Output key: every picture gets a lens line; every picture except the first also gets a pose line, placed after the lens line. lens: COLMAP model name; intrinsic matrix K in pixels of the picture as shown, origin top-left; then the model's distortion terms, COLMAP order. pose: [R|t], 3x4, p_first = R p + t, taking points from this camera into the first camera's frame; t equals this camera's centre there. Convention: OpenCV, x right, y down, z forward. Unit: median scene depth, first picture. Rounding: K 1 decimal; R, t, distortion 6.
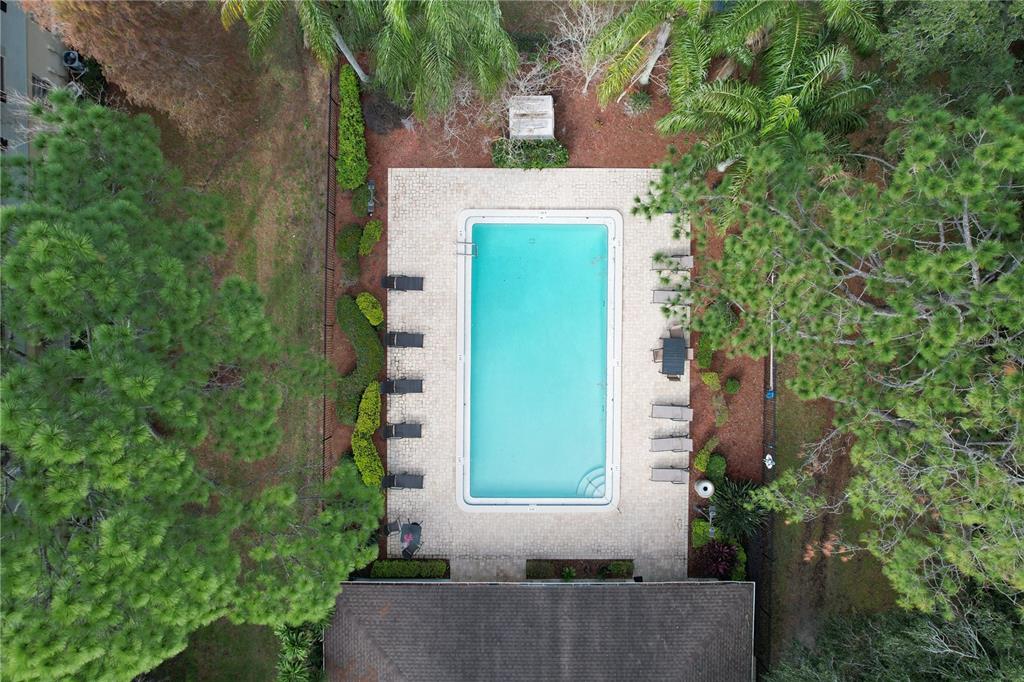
lens RADIAL K [[620.5, 0, 513.9], [0, 620.5, 343.8], [0, 0, 1]] dist [-0.010108, 0.001785]
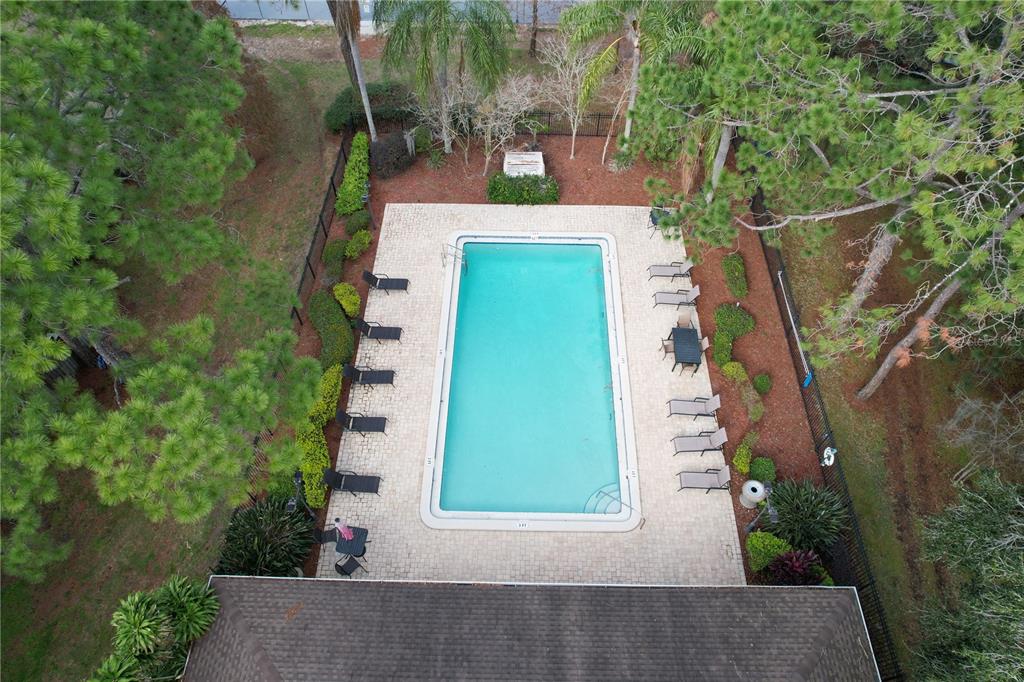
lens RADIAL K [[620.5, 0, 511.3], [0, 620.5, 341.5], [0, 0, 1]] dist [-0.010108, 0.001785]
pose [[0.999884, 0.011892, -0.009522, 0.020342], [-0.015191, 0.825420, -0.564315, 0.501690], [0.001148, 0.564394, 0.825505, 0.275100]]
